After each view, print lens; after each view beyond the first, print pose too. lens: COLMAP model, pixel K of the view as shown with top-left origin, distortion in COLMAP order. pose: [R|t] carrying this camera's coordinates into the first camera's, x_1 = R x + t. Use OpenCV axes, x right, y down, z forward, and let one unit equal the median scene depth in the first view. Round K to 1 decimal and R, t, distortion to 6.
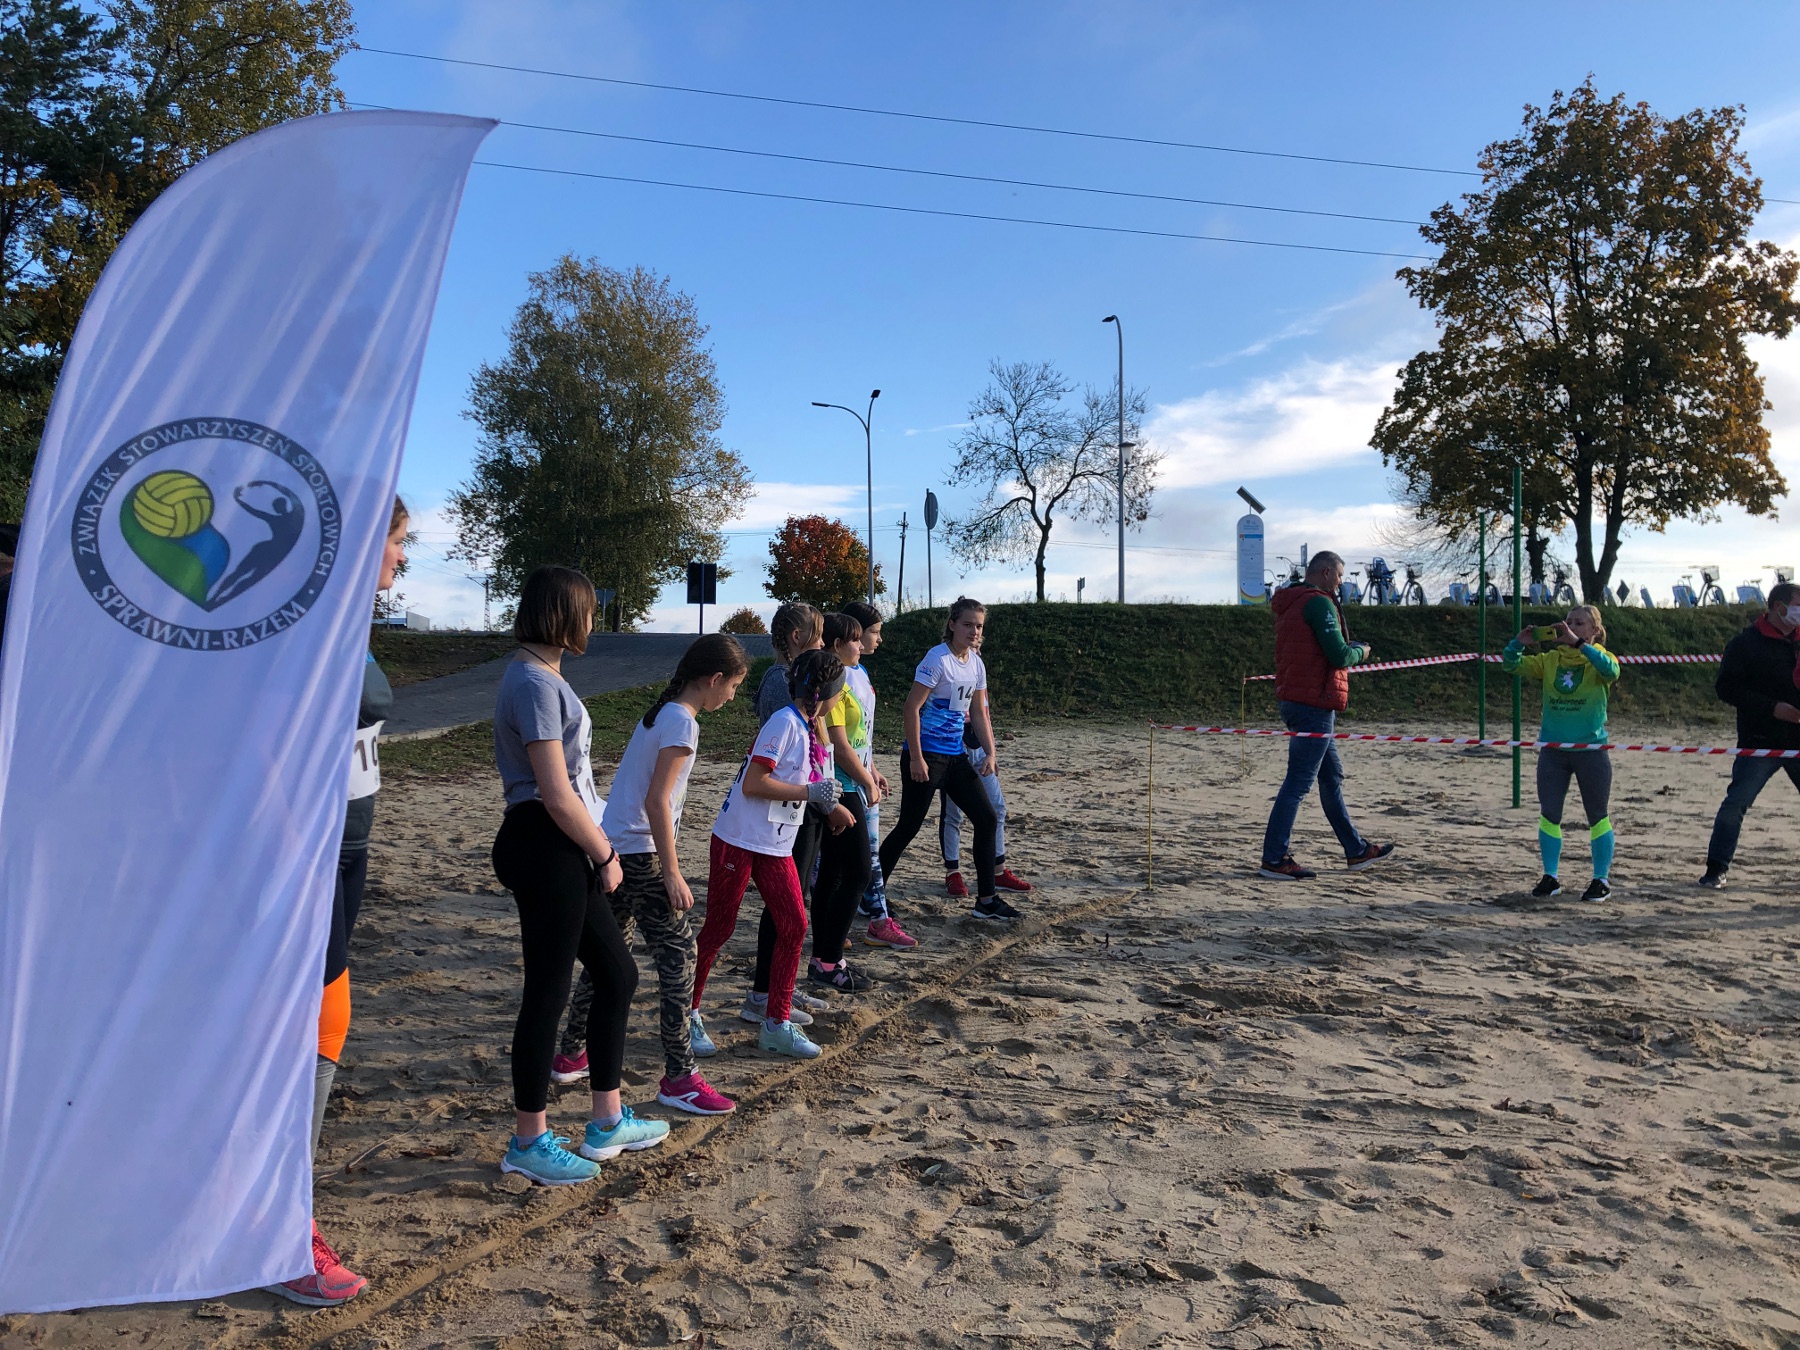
lens RADIAL K [[1455.5, 0, 900.0], [0, 1455.5, 675.0], [0, 0, 1]] dist [0.088729, -0.121140]
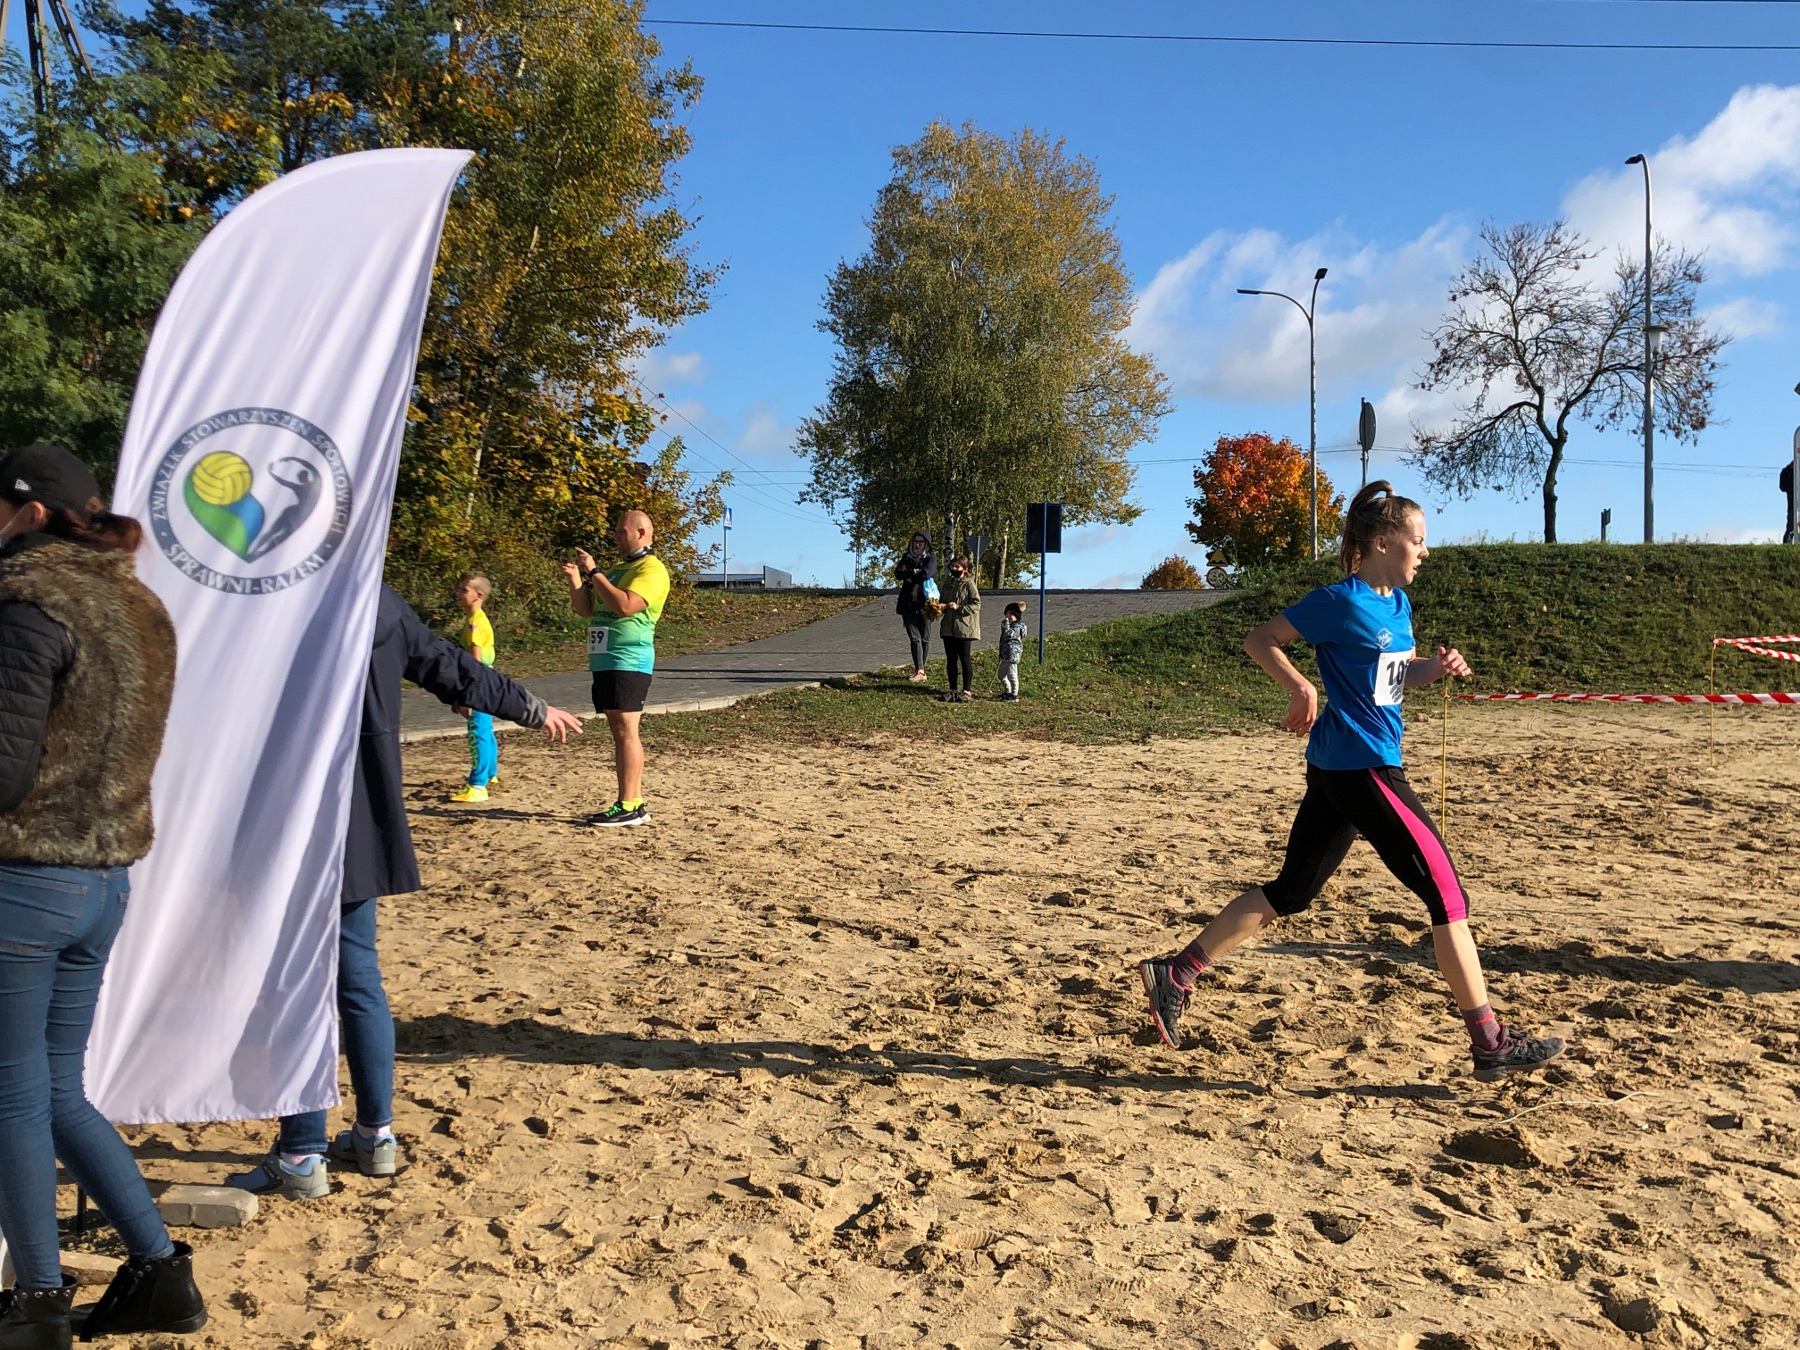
lens RADIAL K [[1872.6, 0, 900.0], [0, 1872.6, 675.0], [0, 0, 1]] dist [0.125414, -0.366970]
pose [[0.967977, 0.005198, -0.250986, 0.061453], [-0.000923, 0.999853, 0.017148, 0.002895], [0.251038, -0.016368, 0.967839, -0.053369]]
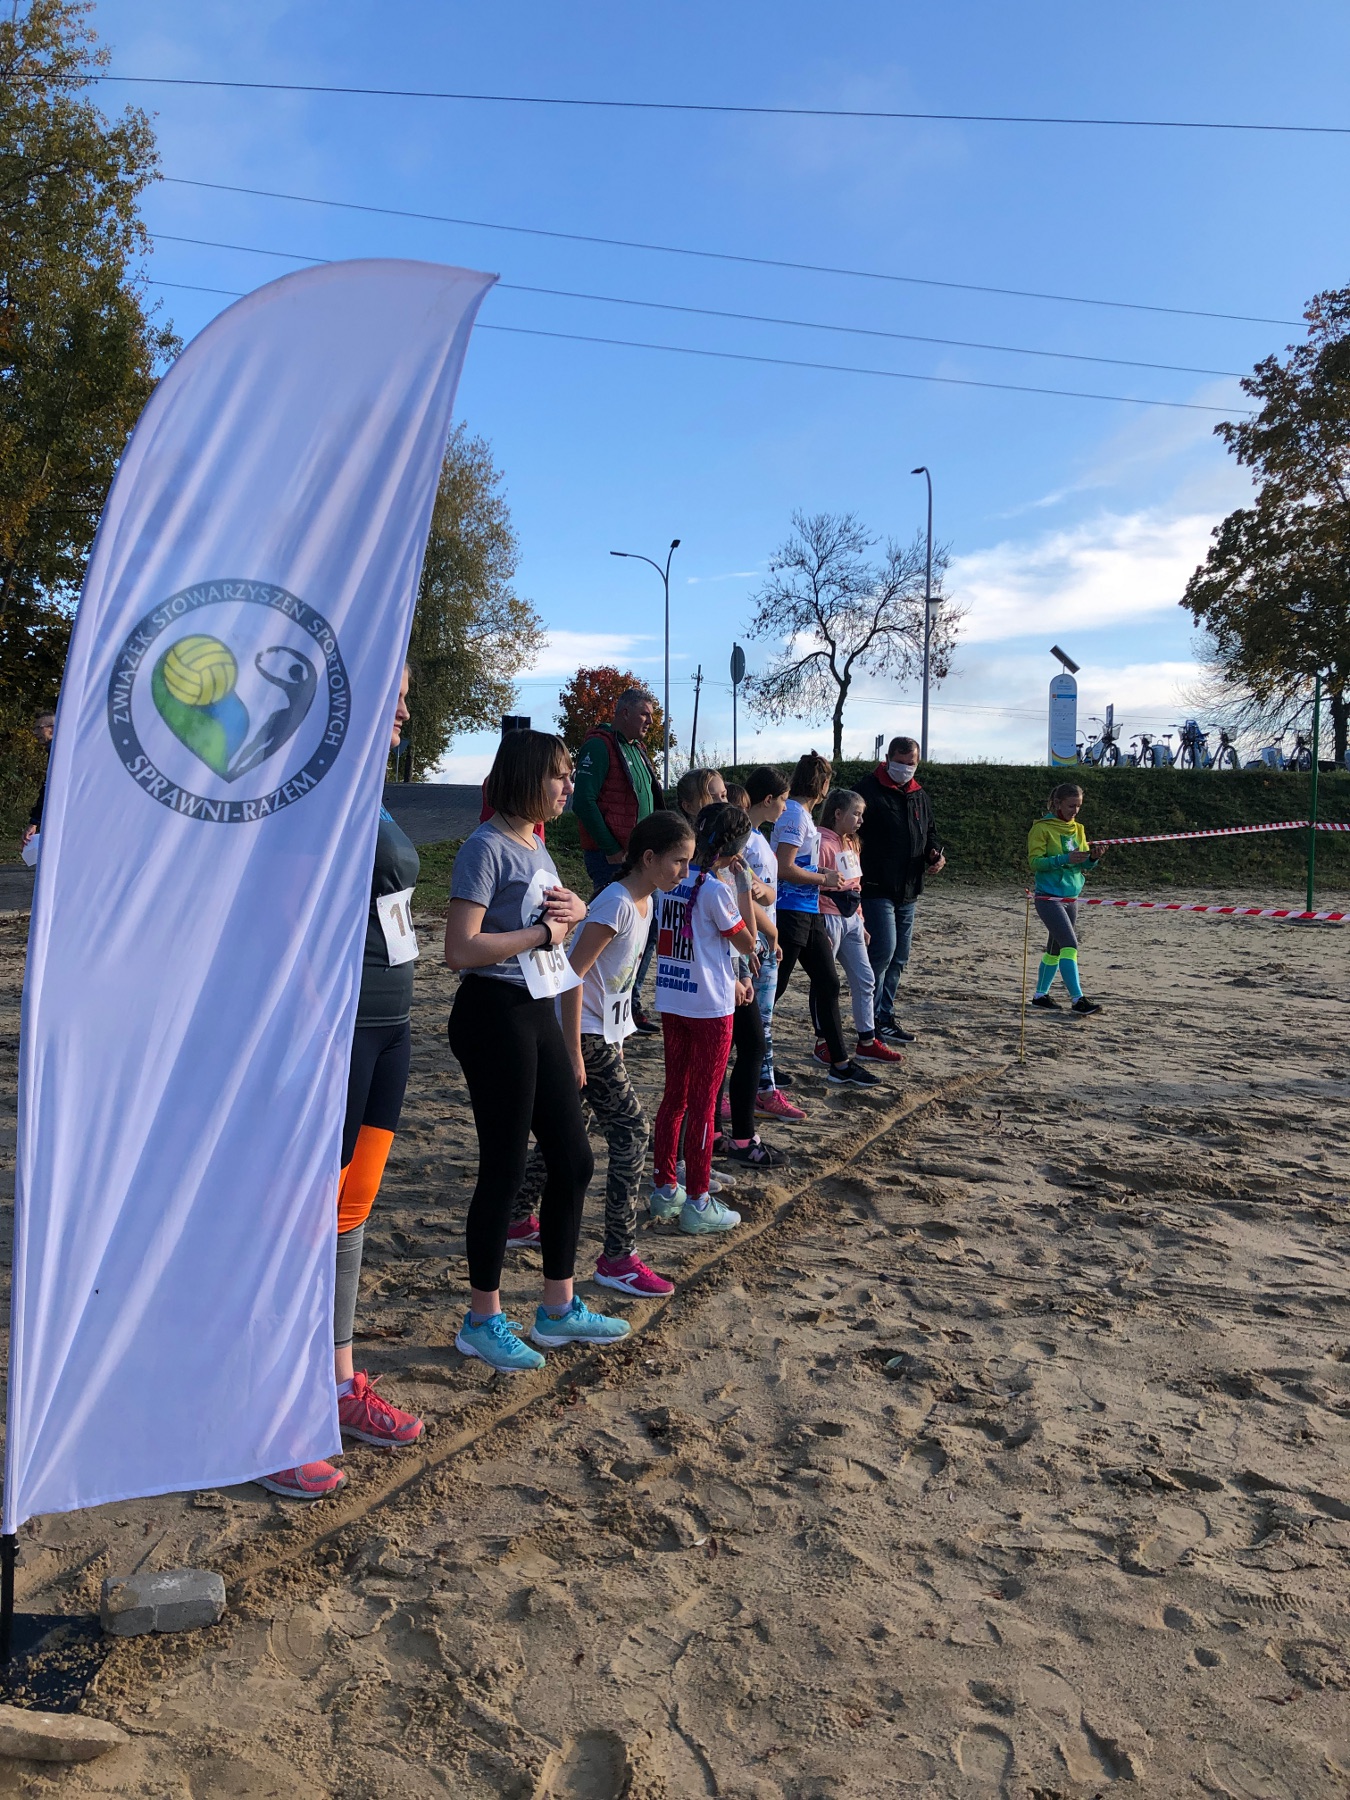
lens RADIAL K [[1455.5, 0, 675.0], [0, 1455.5, 900.0], [0, 0, 1]] dist [0.088729, -0.121140]
pose [[0.999831, 0.017816, -0.004622, -0.025933], [-0.017568, 0.998643, 0.049029, -0.002839], [0.005489, -0.048940, 0.998787, 0.009062]]
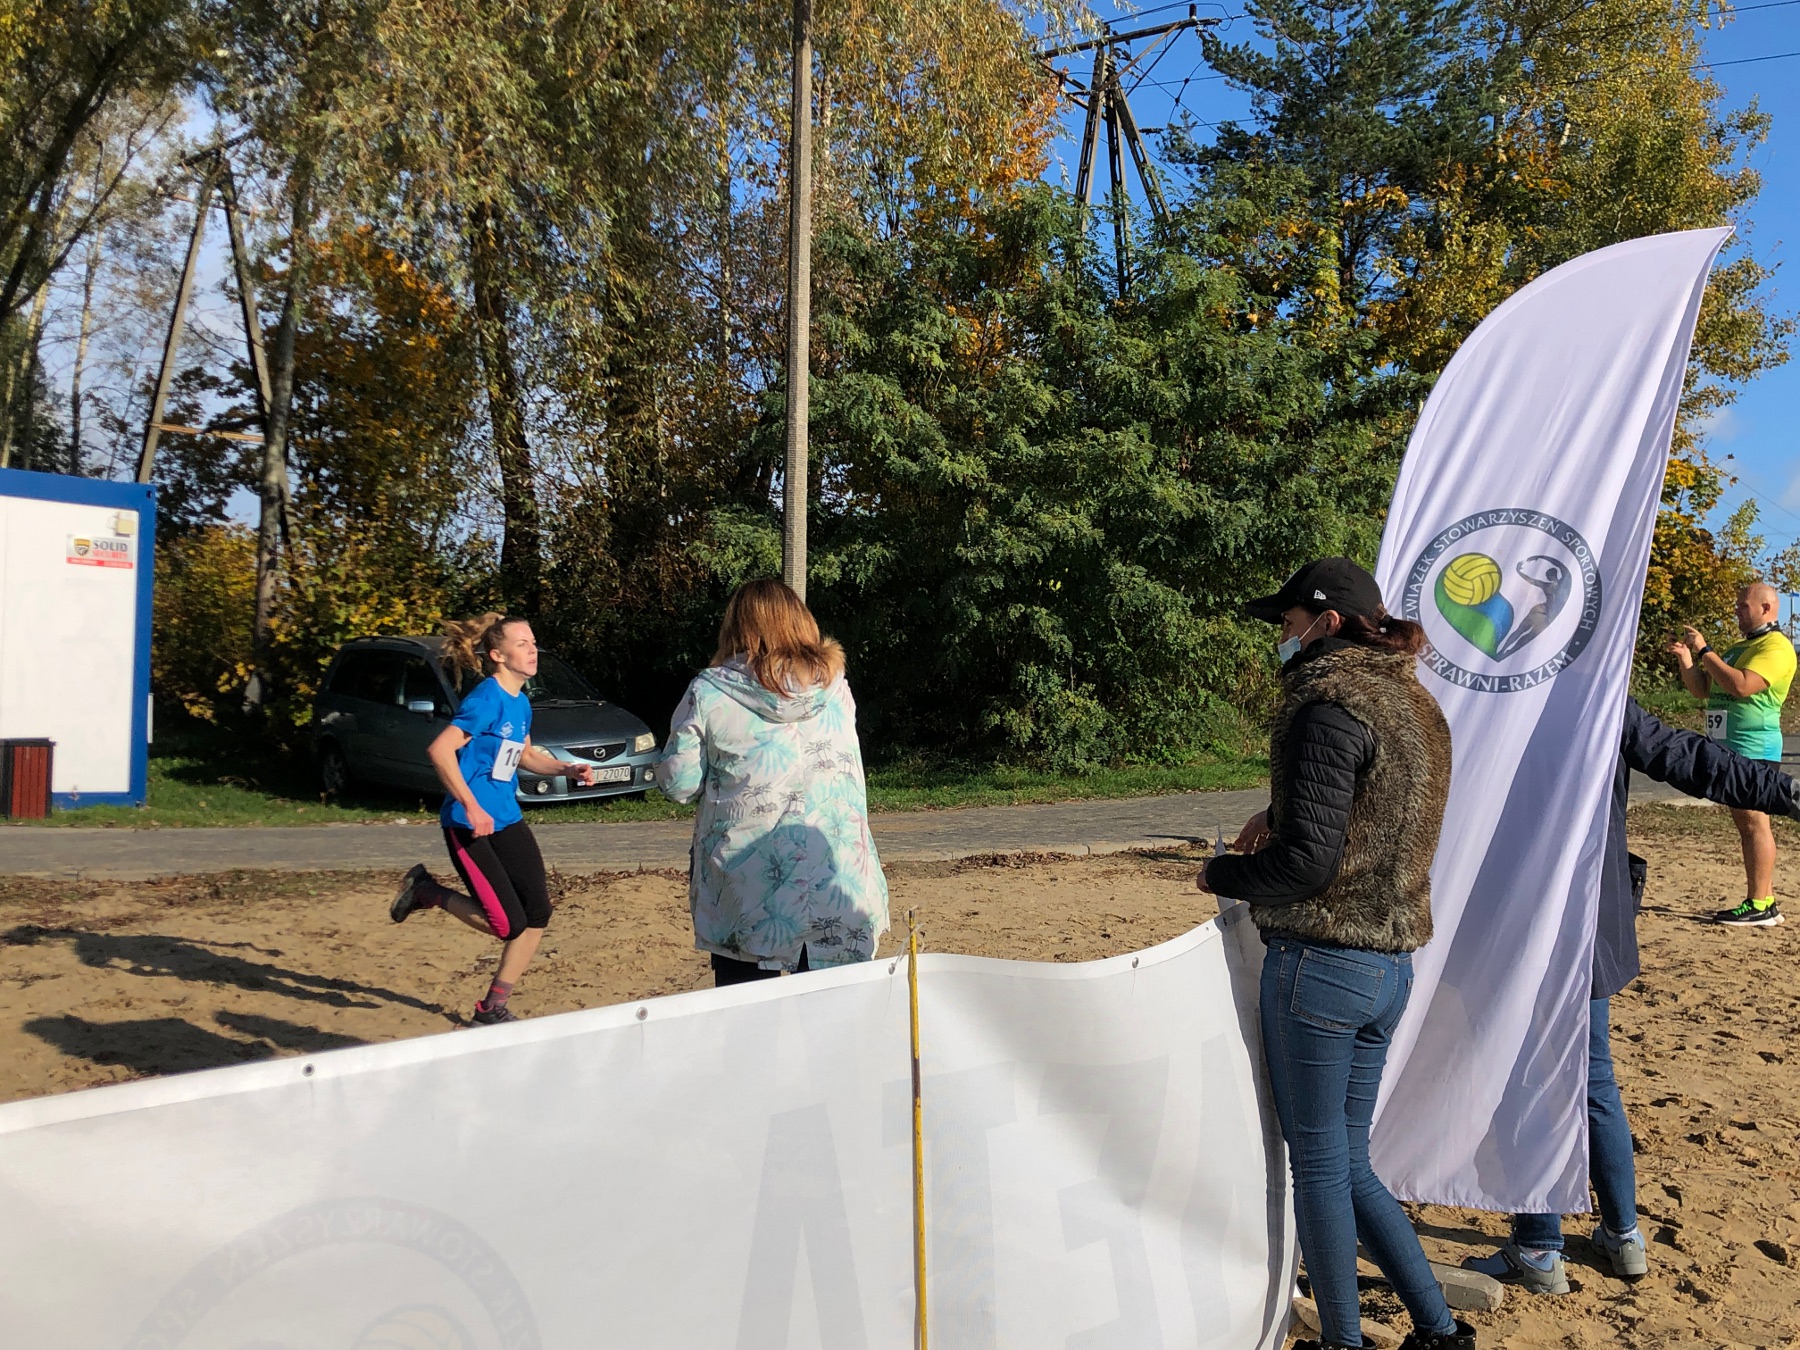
lens RADIAL K [[1880.9, 0, 900.0], [0, 1880.9, 675.0], [0, 0, 1]] dist [0.000825, 0.013731]
pose [[0.709573, -0.014365, -0.704486, 0.041241], [-0.002325, 0.999739, -0.022727, 0.000823], [0.704628, 0.017764, 0.709354, -0.068637]]
